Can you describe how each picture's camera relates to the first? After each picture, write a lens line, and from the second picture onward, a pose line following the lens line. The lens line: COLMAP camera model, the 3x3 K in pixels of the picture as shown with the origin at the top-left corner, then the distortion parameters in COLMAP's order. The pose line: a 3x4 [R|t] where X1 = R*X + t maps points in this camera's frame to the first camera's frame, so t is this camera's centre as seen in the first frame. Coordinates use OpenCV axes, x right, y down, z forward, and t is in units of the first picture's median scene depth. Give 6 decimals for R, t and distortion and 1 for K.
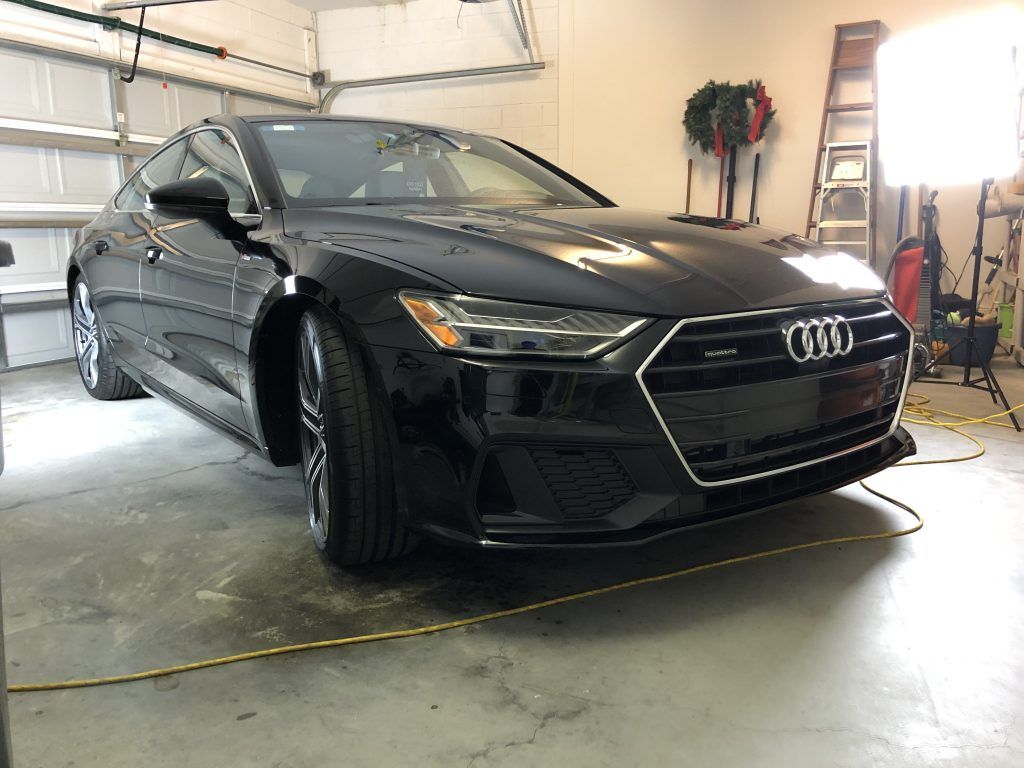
lens RADIAL K [[850.2, 0, 525.0], [0, 850.2, 377.8], [0, 0, 1]] dist [0.019223, -0.008362]
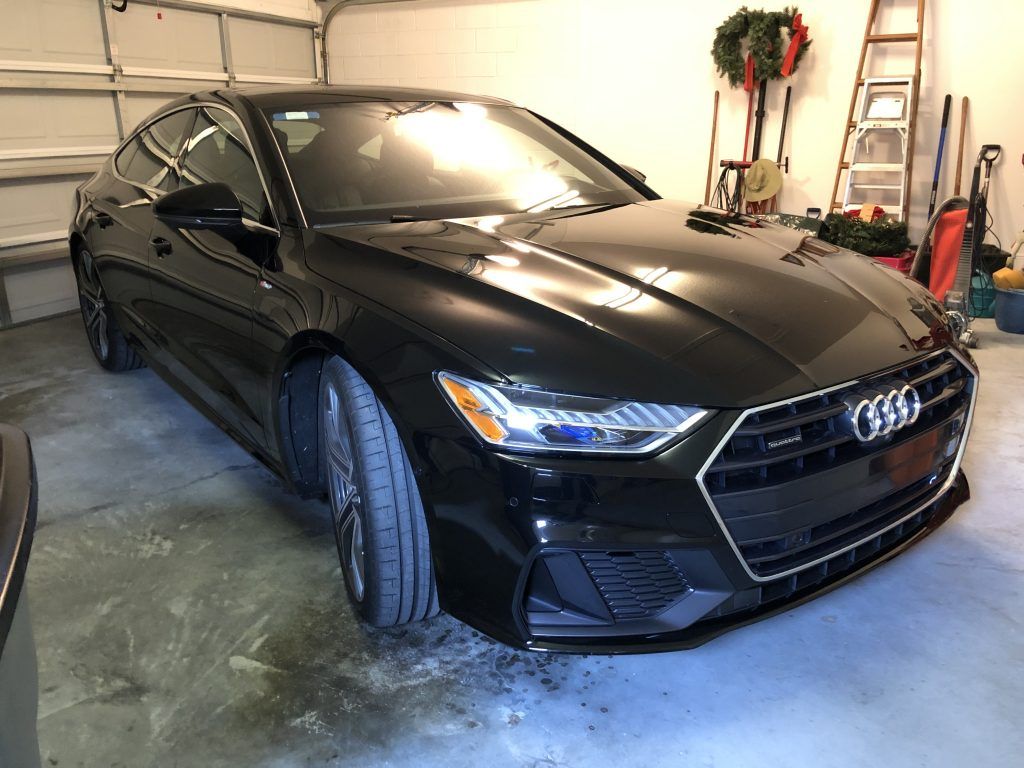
lens RADIAL K [[850.2, 0, 521.6], [0, 850.2, 380.6], [0, 0, 1]] dist [0.019223, -0.008362]
pose [[0.999947, 0.006764, -0.007814, -0.041118], [-0.005736, 0.992158, 0.124856, -0.171189], [0.008597, -0.124805, 0.992144, 0.066150]]
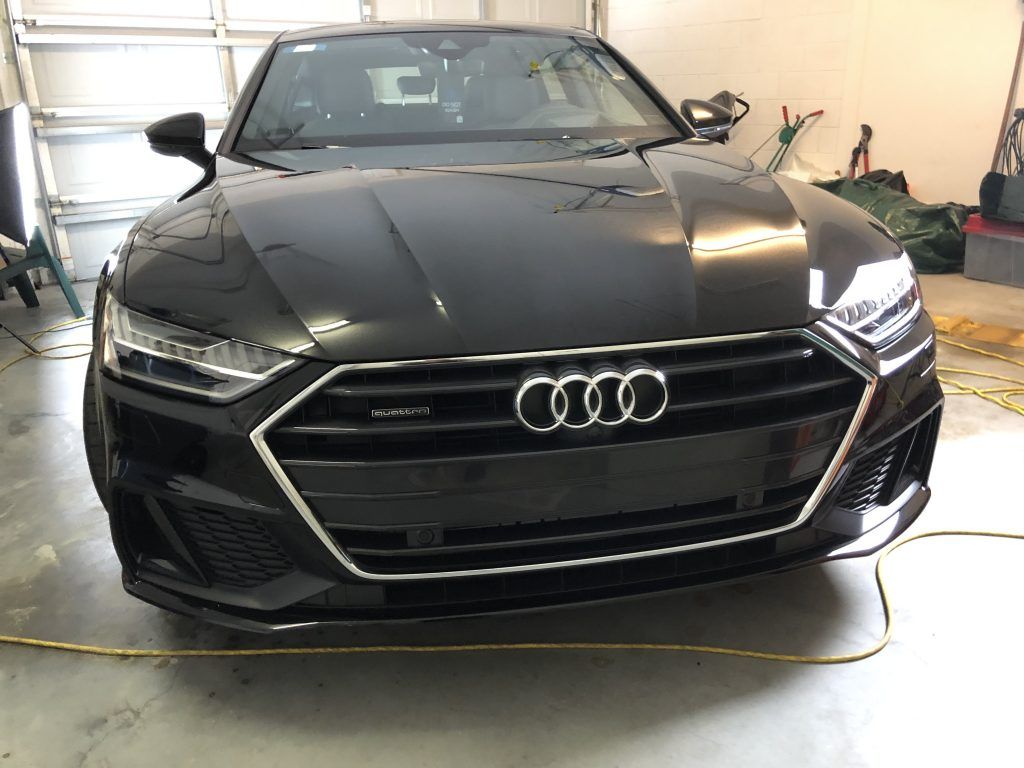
lens RADIAL K [[850.2, 0, 515.4], [0, 850.2, 380.3], [0, 0, 1]] dist [0.019223, -0.008362]
pose [[0.888602, 0.133503, -0.438820, 0.522904], [-0.060801, 0.982546, 0.175800, -0.157330], [0.454631, -0.129535, 0.881210, 0.323169]]
